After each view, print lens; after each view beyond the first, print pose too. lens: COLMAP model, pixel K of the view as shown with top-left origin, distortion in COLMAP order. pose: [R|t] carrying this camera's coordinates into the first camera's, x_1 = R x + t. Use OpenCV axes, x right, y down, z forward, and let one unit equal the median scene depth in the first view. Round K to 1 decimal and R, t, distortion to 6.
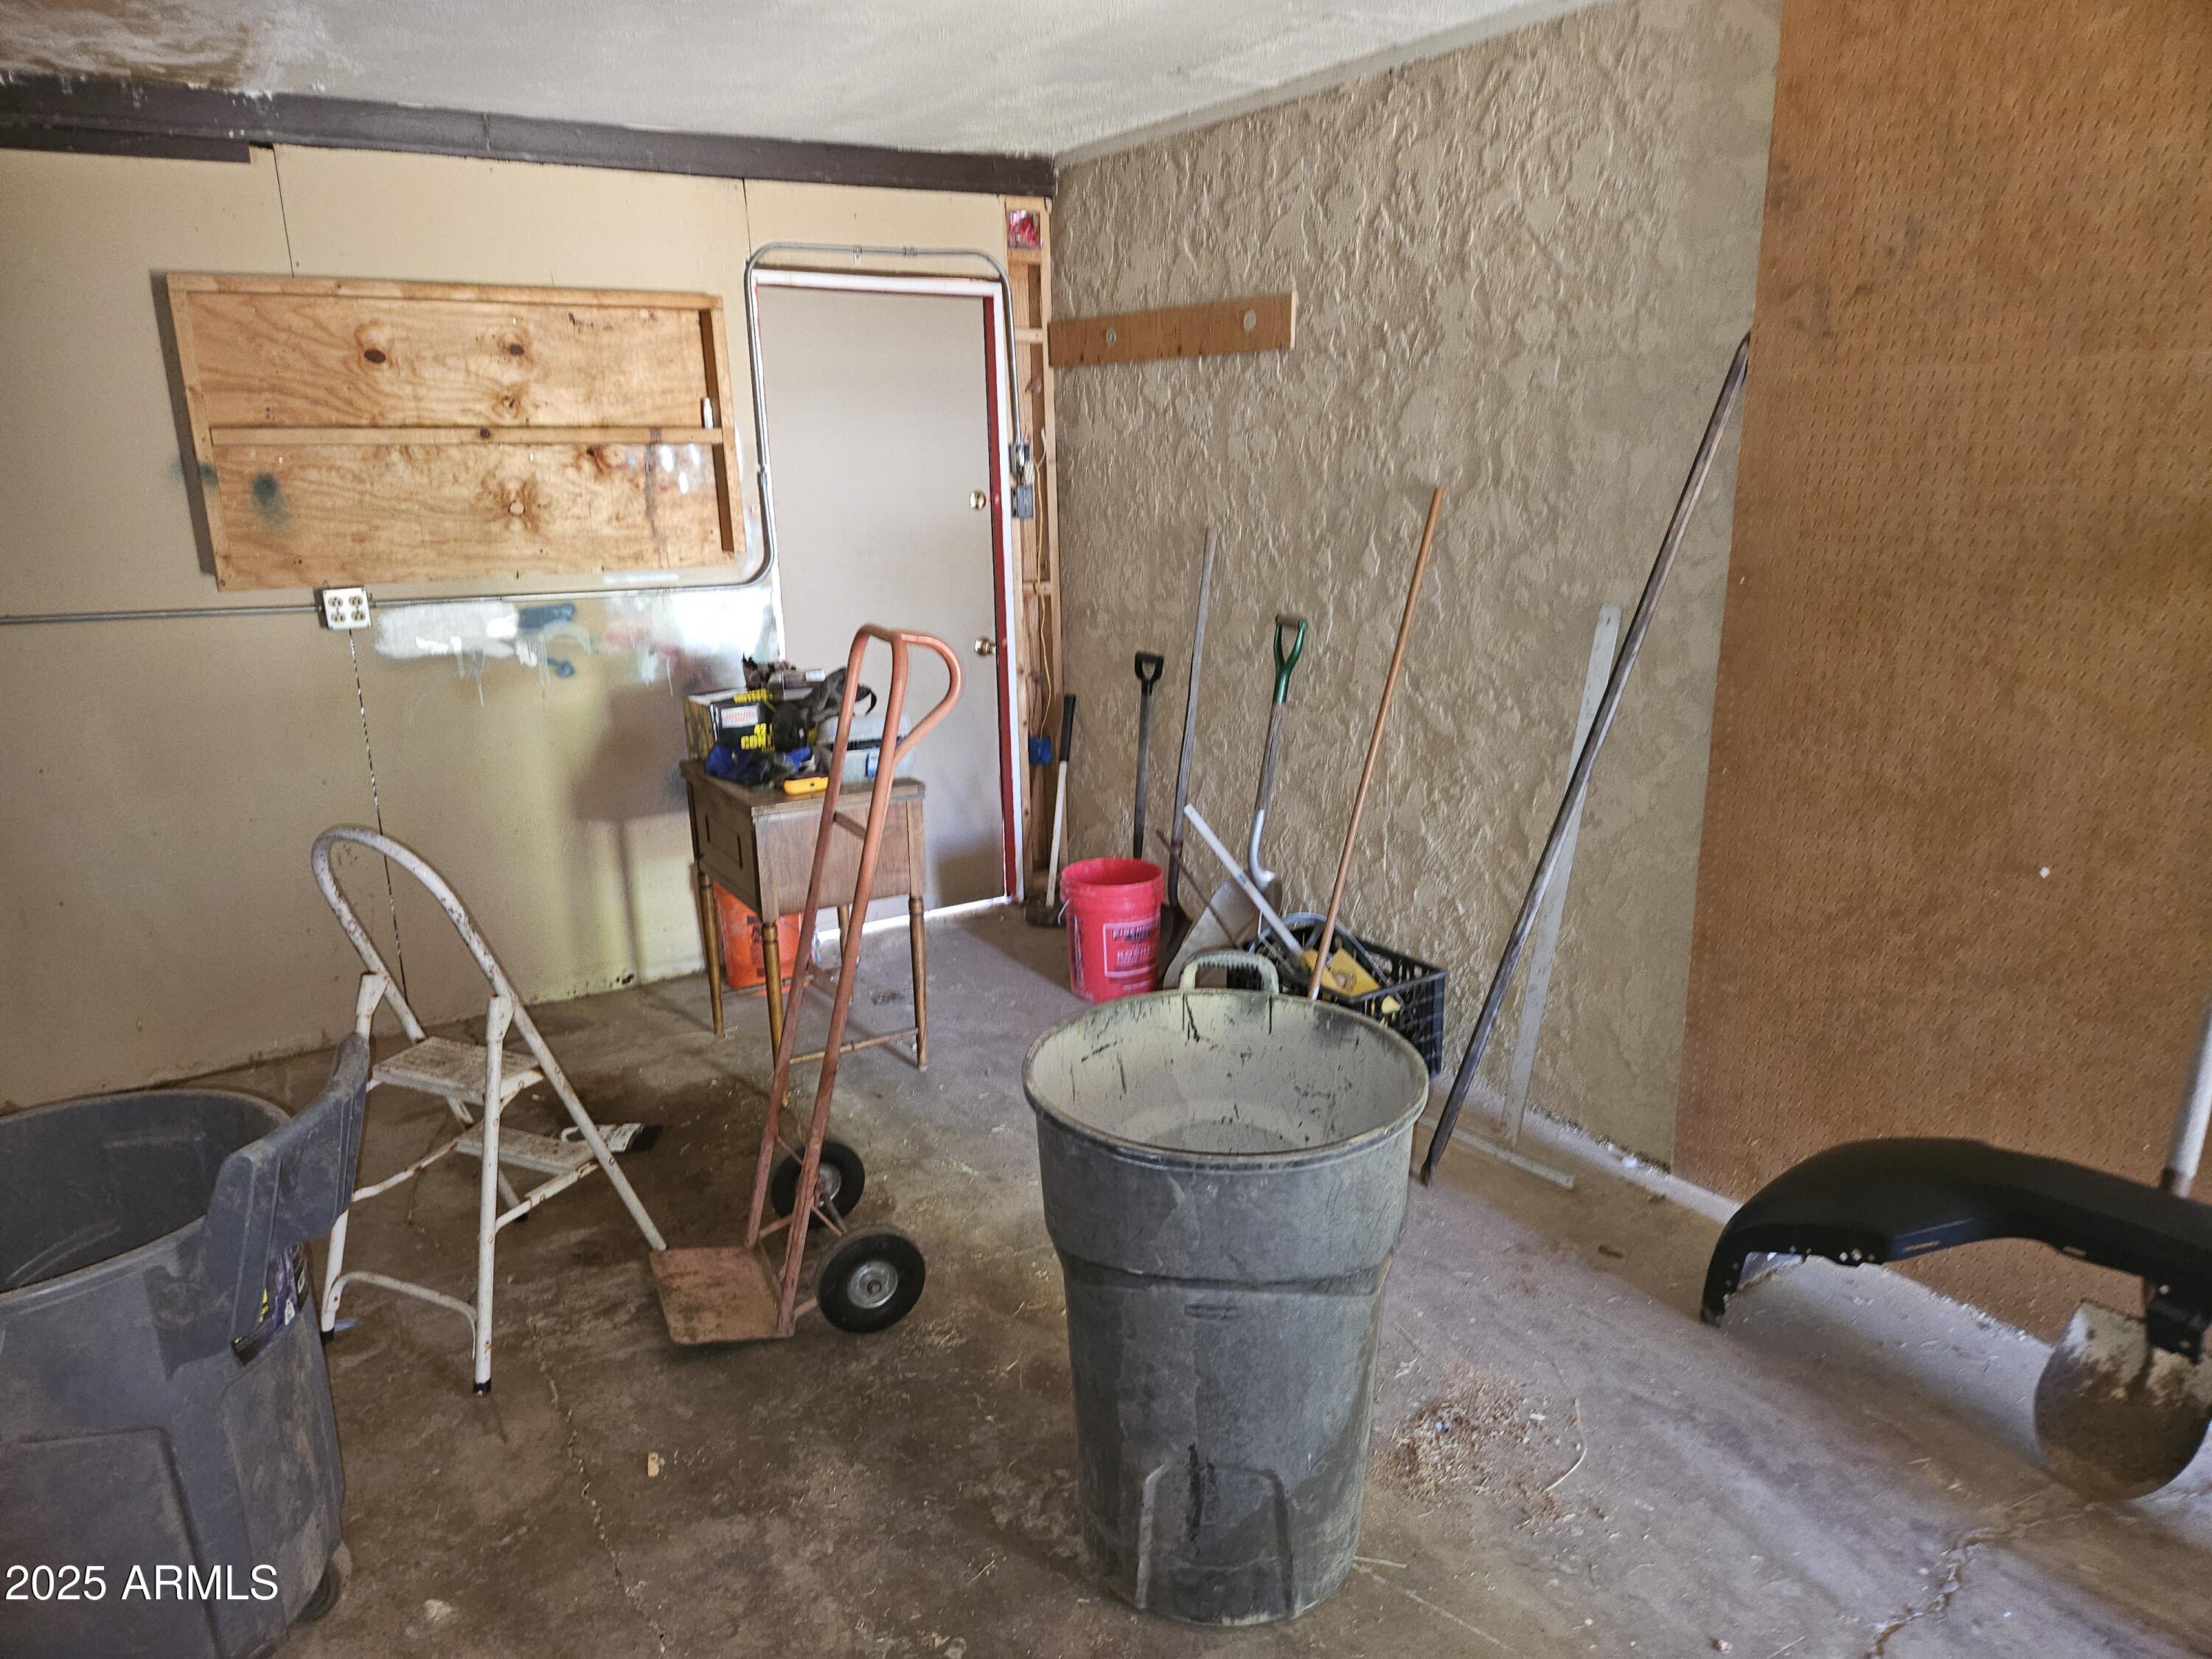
lens RADIAL K [[1492.9, 0, 1108.1], [0, 1492.9, 841.2], [0, 0, 1]] dist [0.102253, -0.091183]
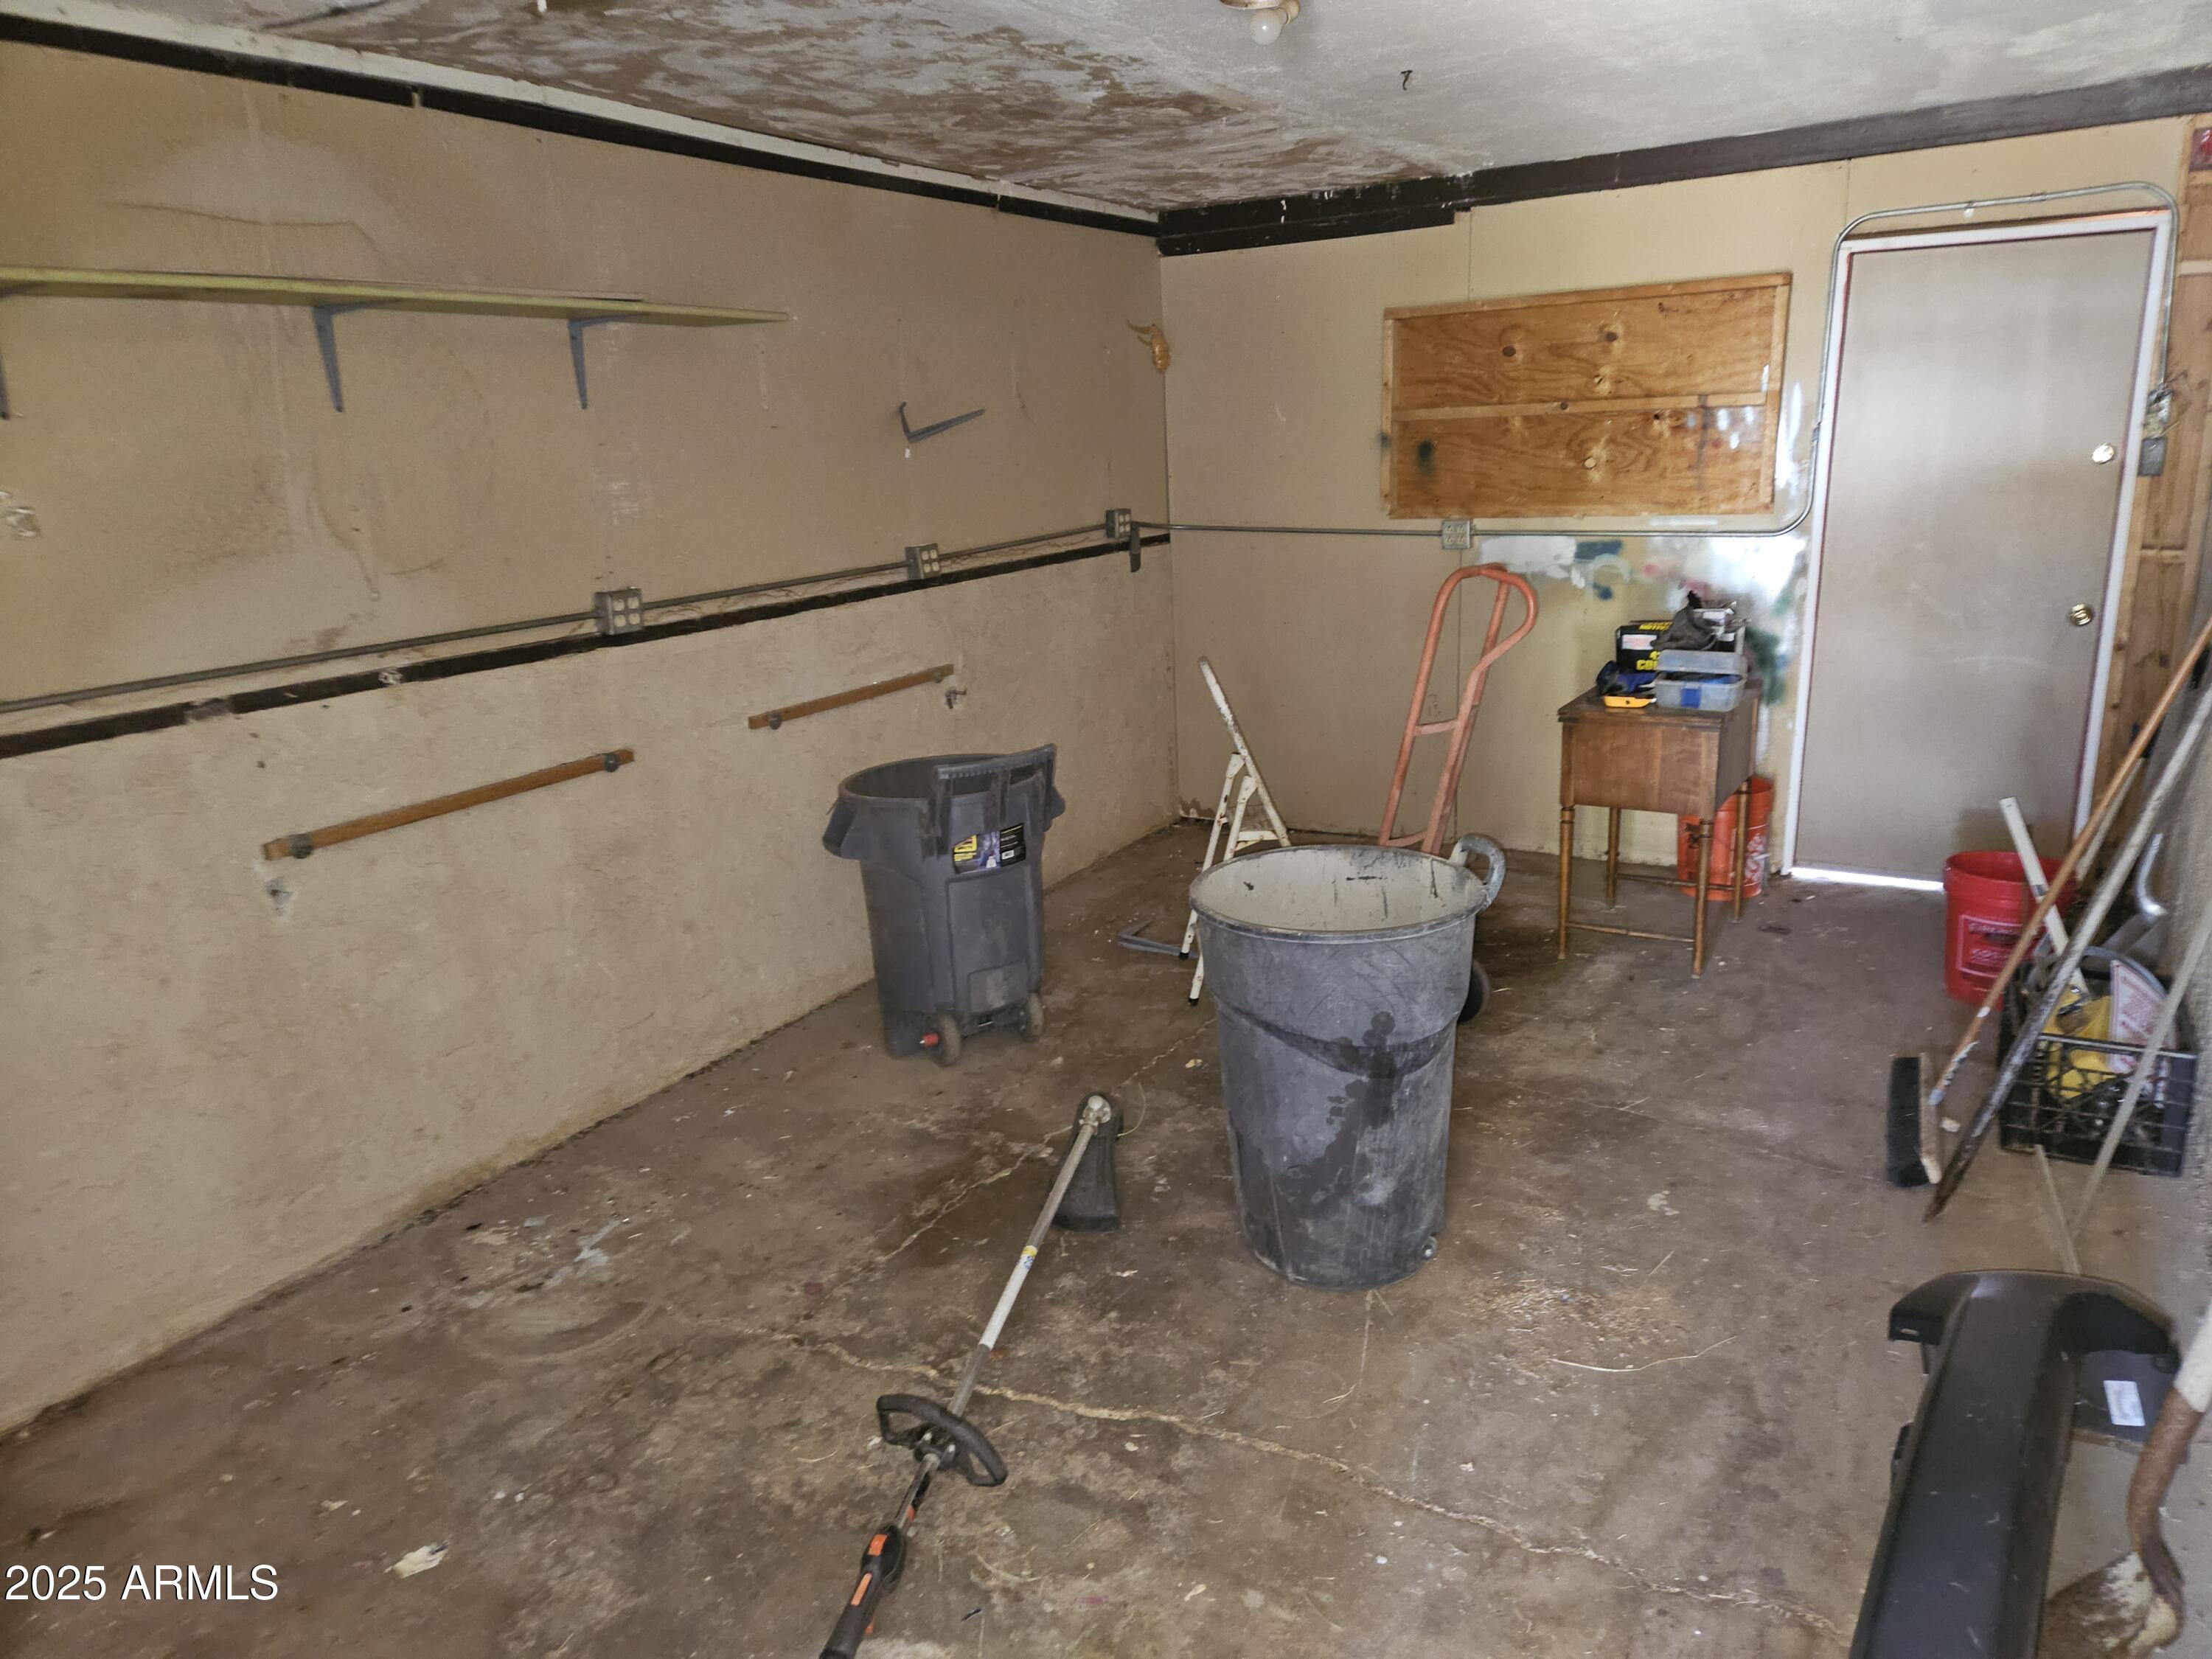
lens RADIAL K [[1478.1, 0, 1117.8], [0, 1478.1, 825.9], [0, 0, 1]] dist [0.084533, -0.074193]
pose [[0.459968, 0.232015, -0.857087, 0.559878], [-0.200014, 0.967524, 0.154570, -0.038546], [0.865115, 0.100333, 0.491437, 0.070889]]
